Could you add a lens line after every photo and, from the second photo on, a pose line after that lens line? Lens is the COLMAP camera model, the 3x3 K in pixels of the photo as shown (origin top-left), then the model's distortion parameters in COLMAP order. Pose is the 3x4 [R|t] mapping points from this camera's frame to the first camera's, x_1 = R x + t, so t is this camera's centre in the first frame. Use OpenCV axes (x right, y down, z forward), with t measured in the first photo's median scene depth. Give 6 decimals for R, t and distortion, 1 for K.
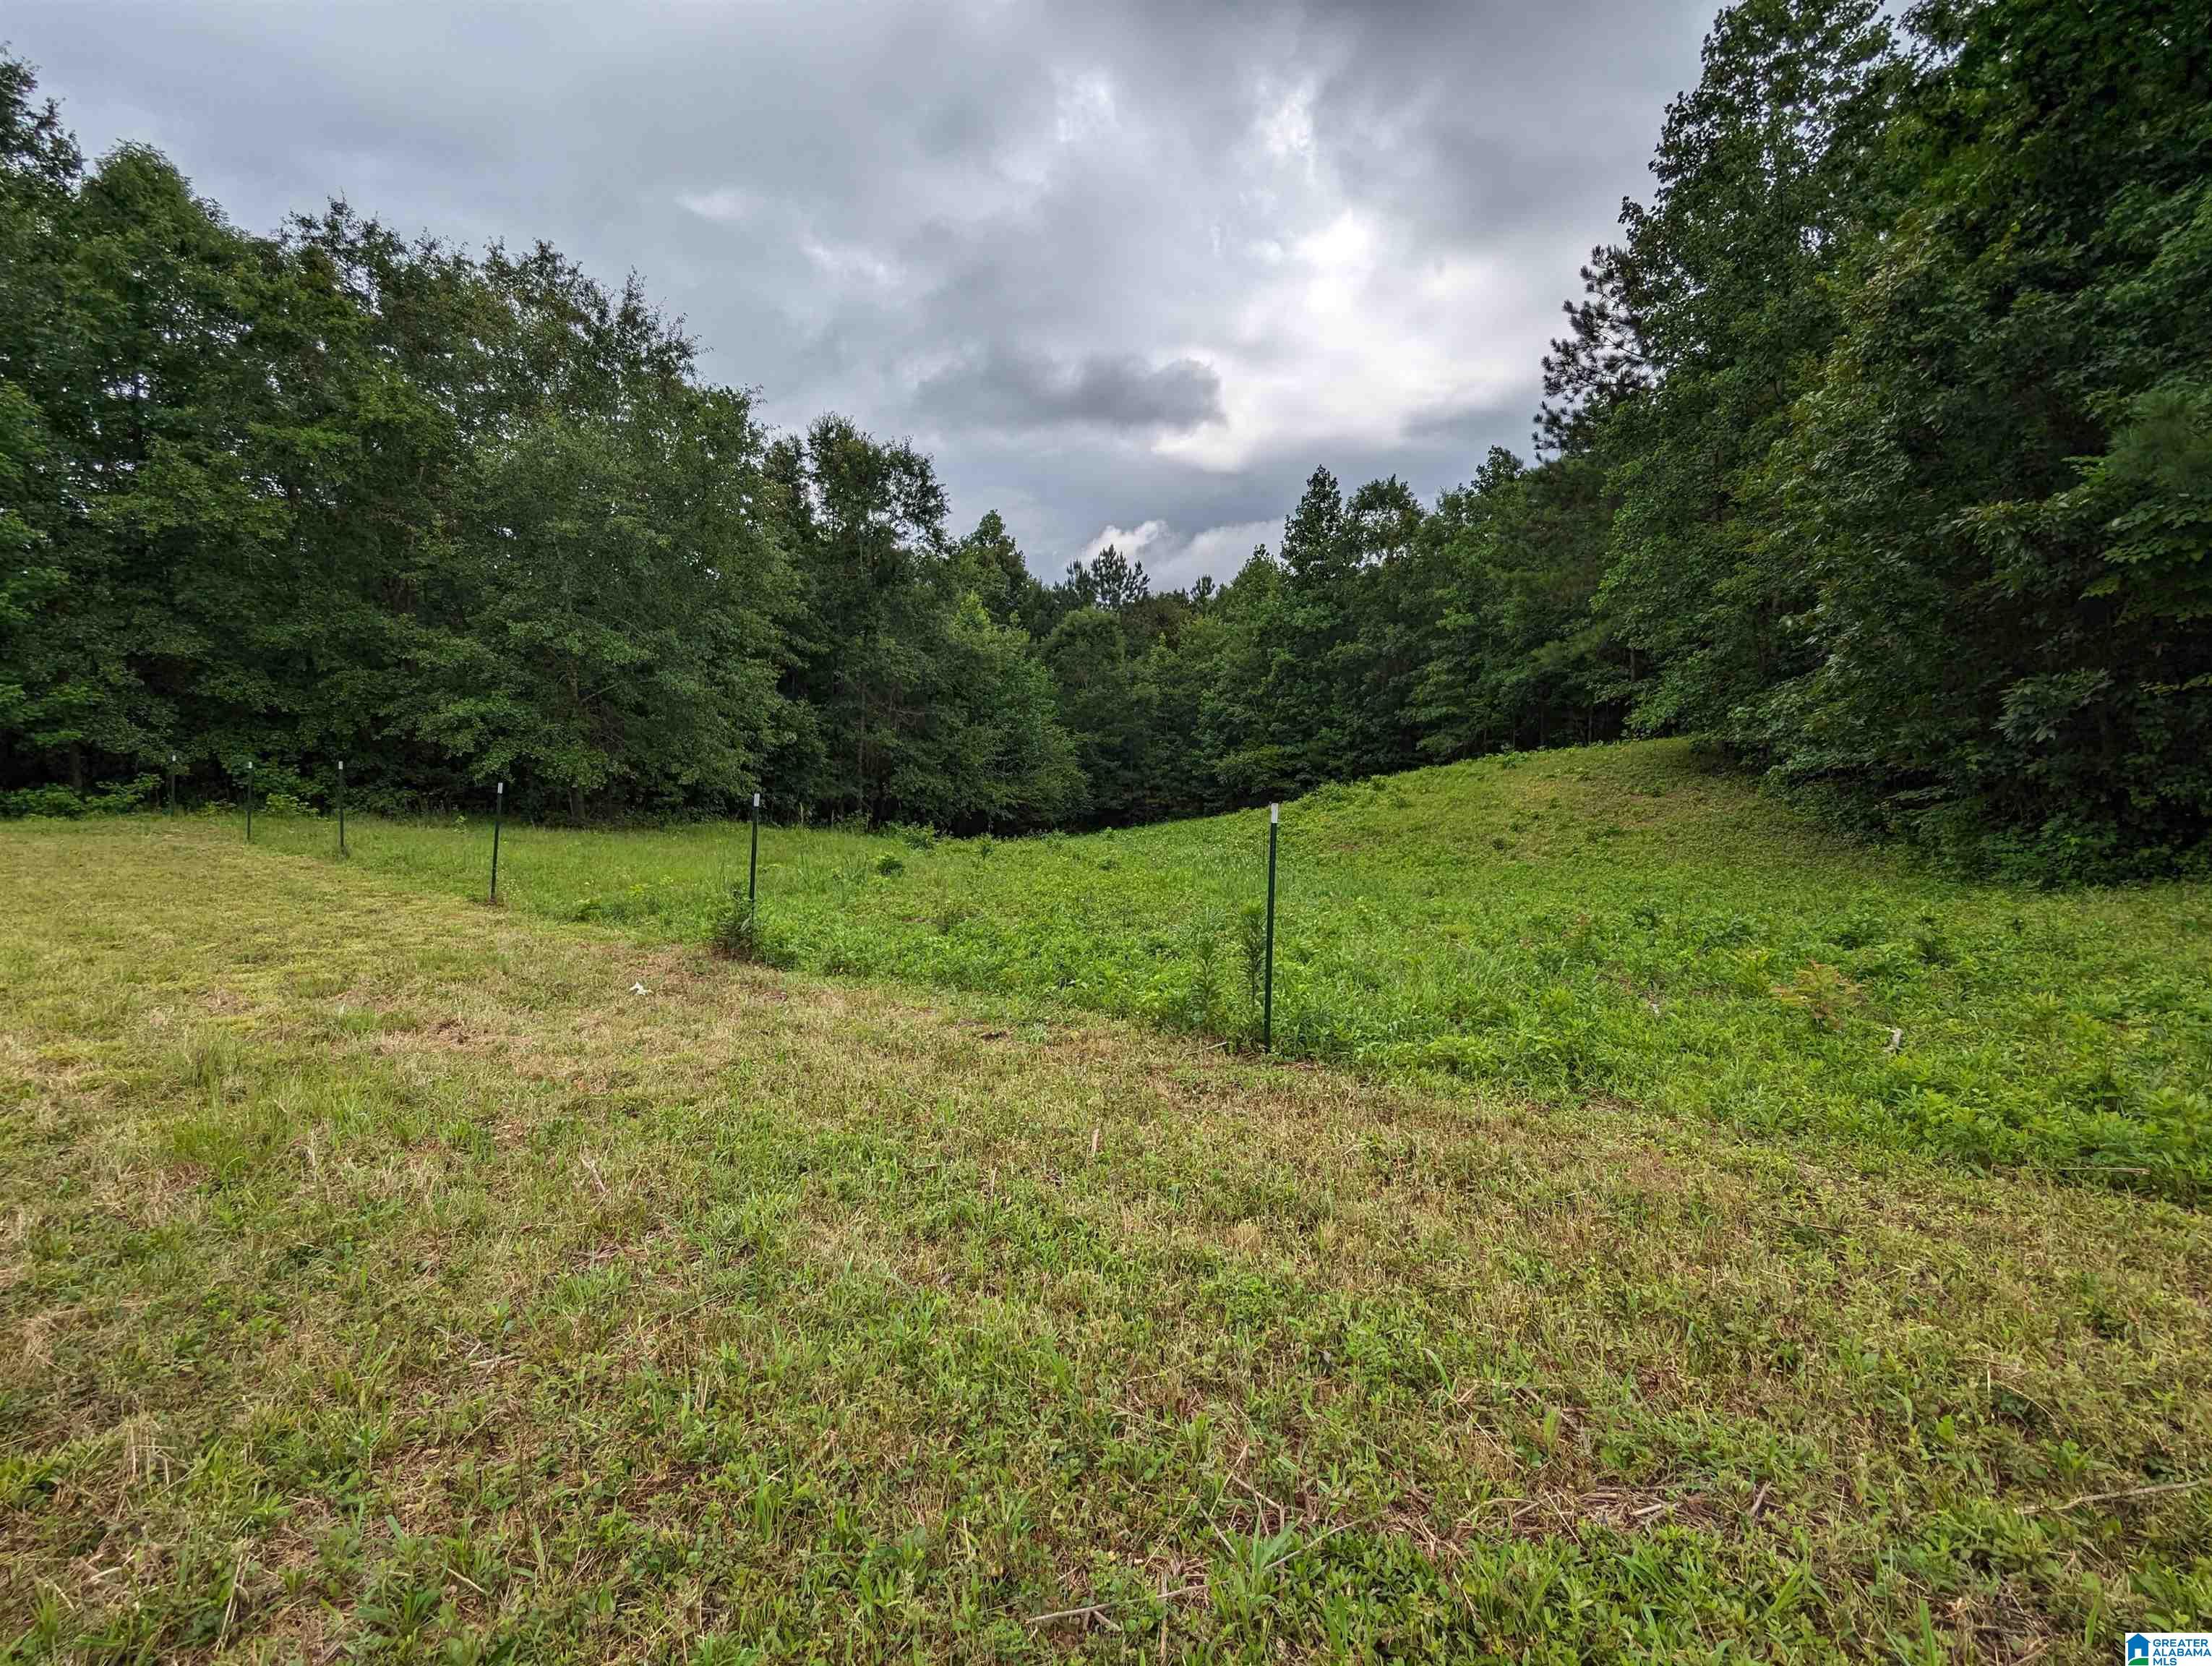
lens RADIAL K [[1064.4, 0, 1106.2], [0, 1064.4, 833.0], [0, 0, 1]] dist [0.006867, -0.000327]
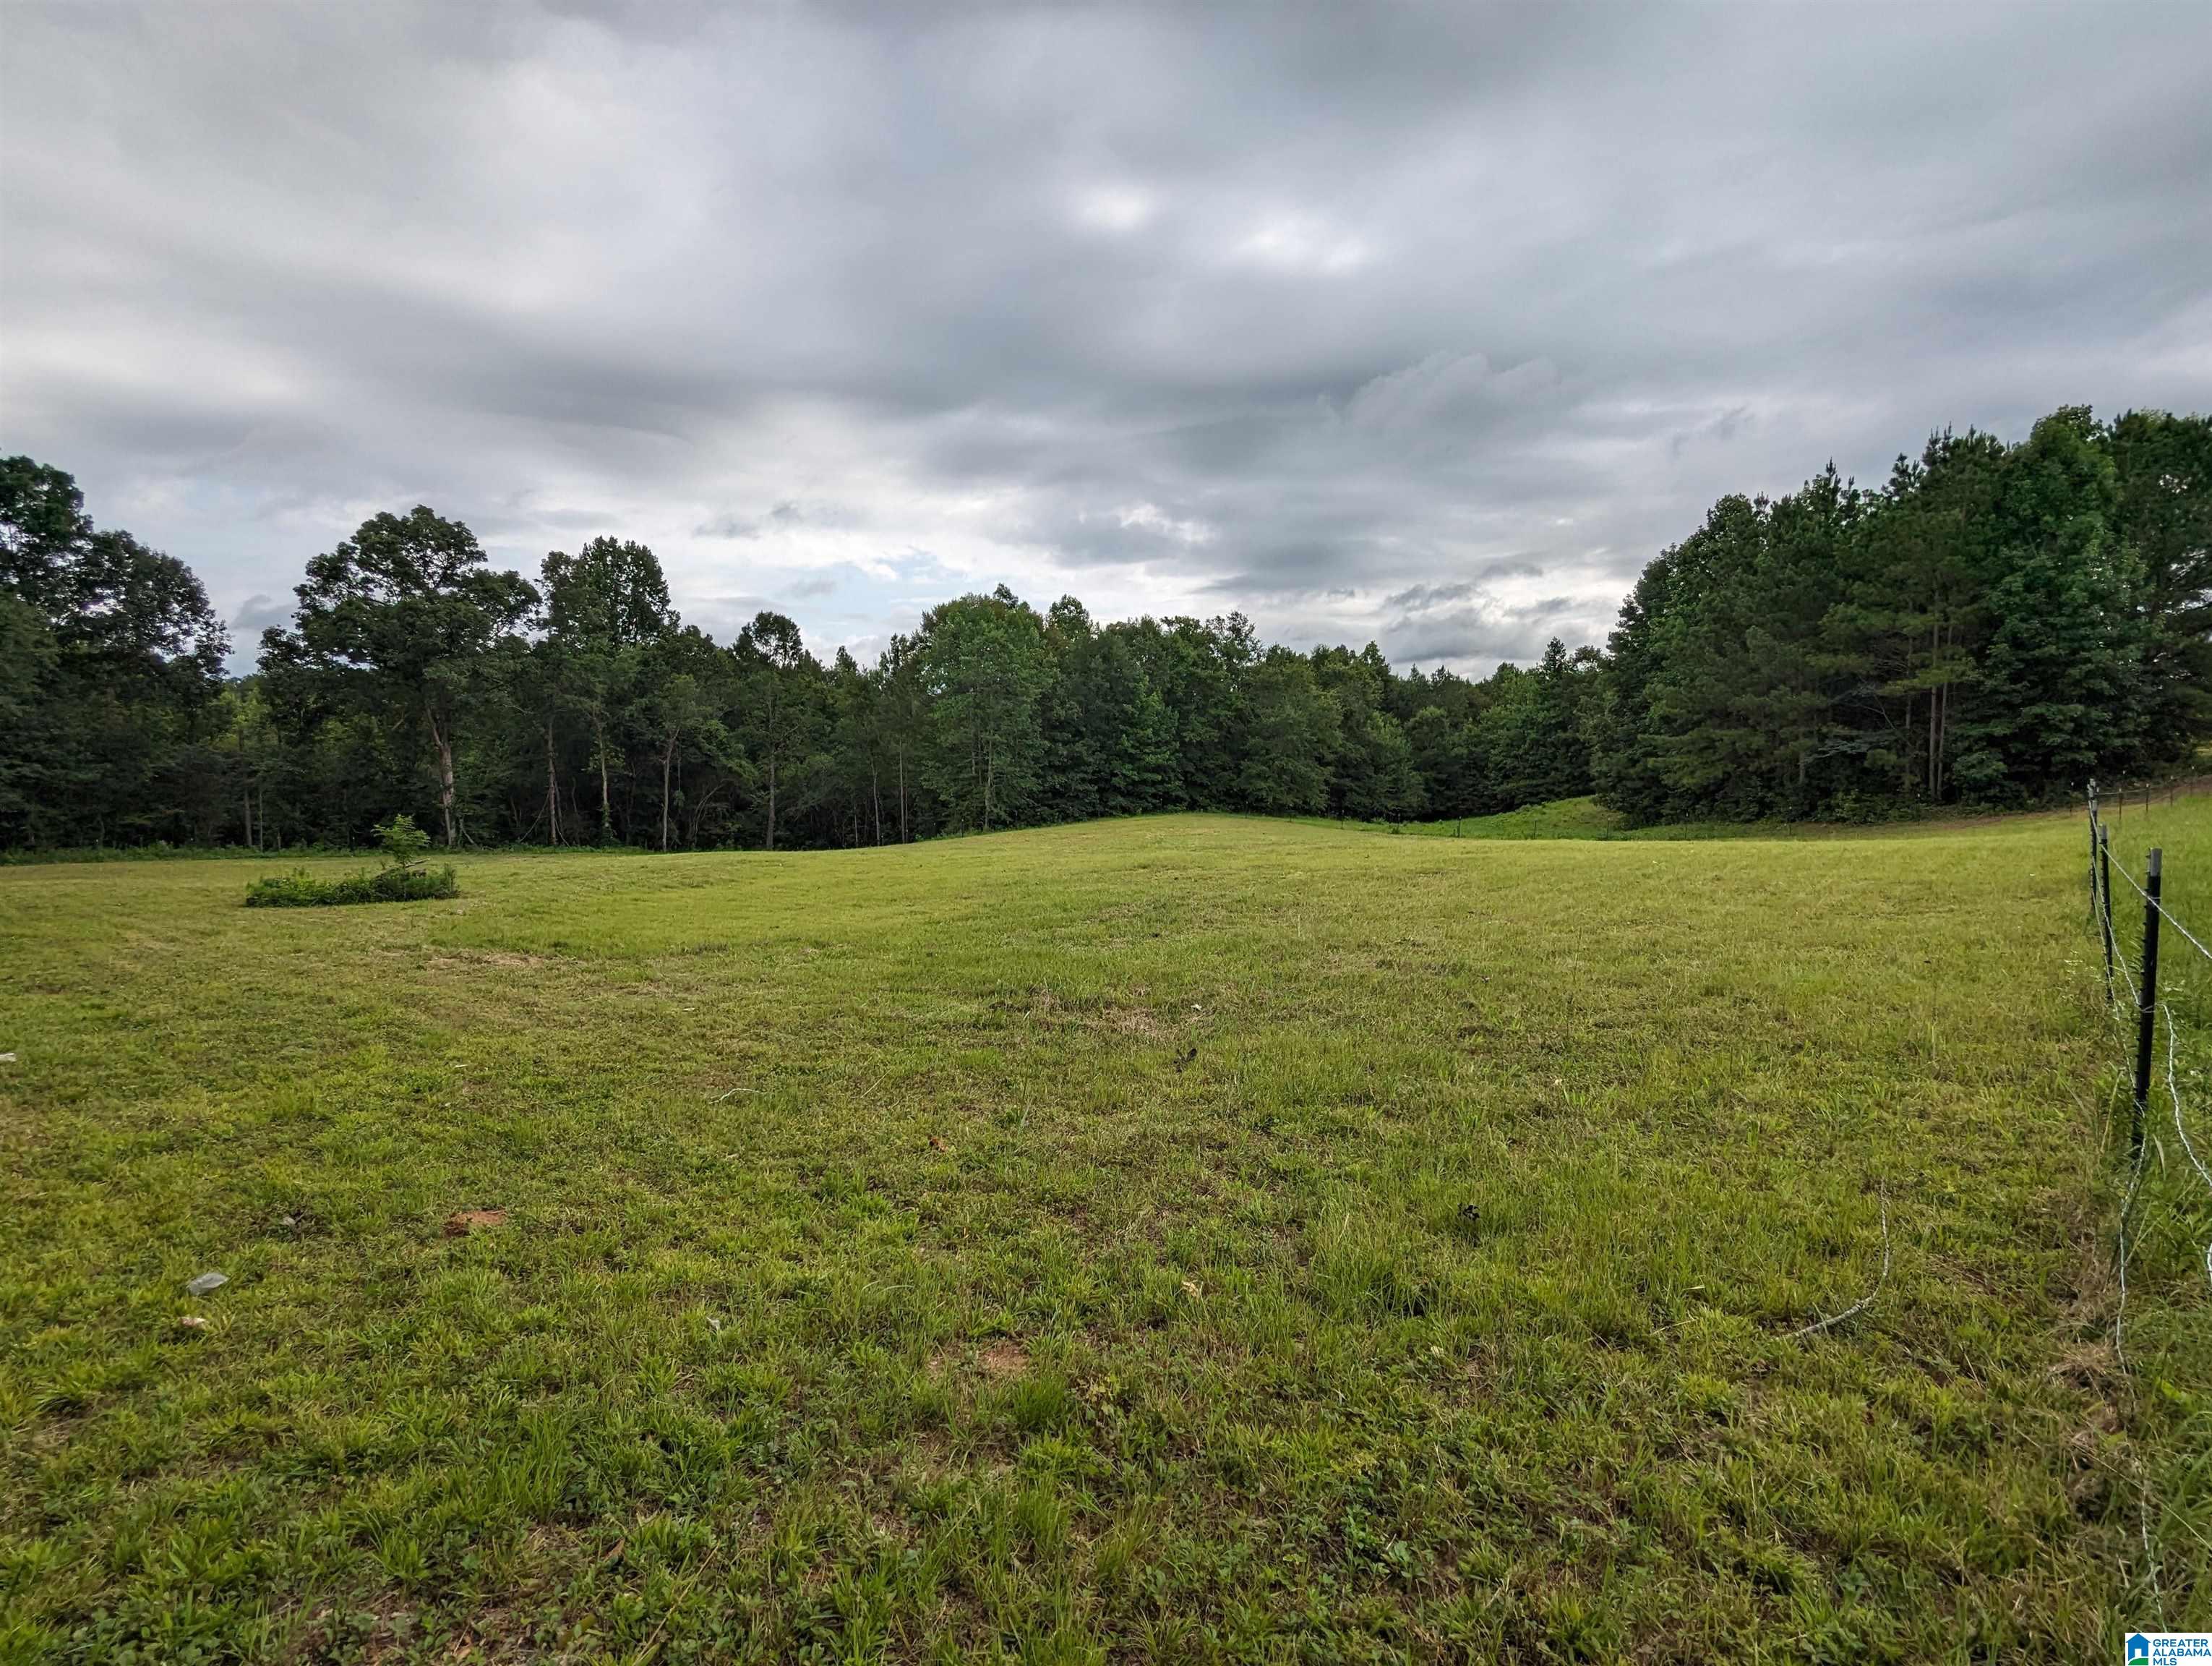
lens RADIAL K [[1064.4, 0, 1096.2], [0, 1064.4, 843.3], [0, 0, 1]] dist [0.006867, -0.000327]
pose [[0.954373, 0.019984, -0.297947, -0.014854], [-0.015632, 0.999734, 0.016982, 0.014804], [0.298207, -0.011550, 0.954431, -1.154876]]
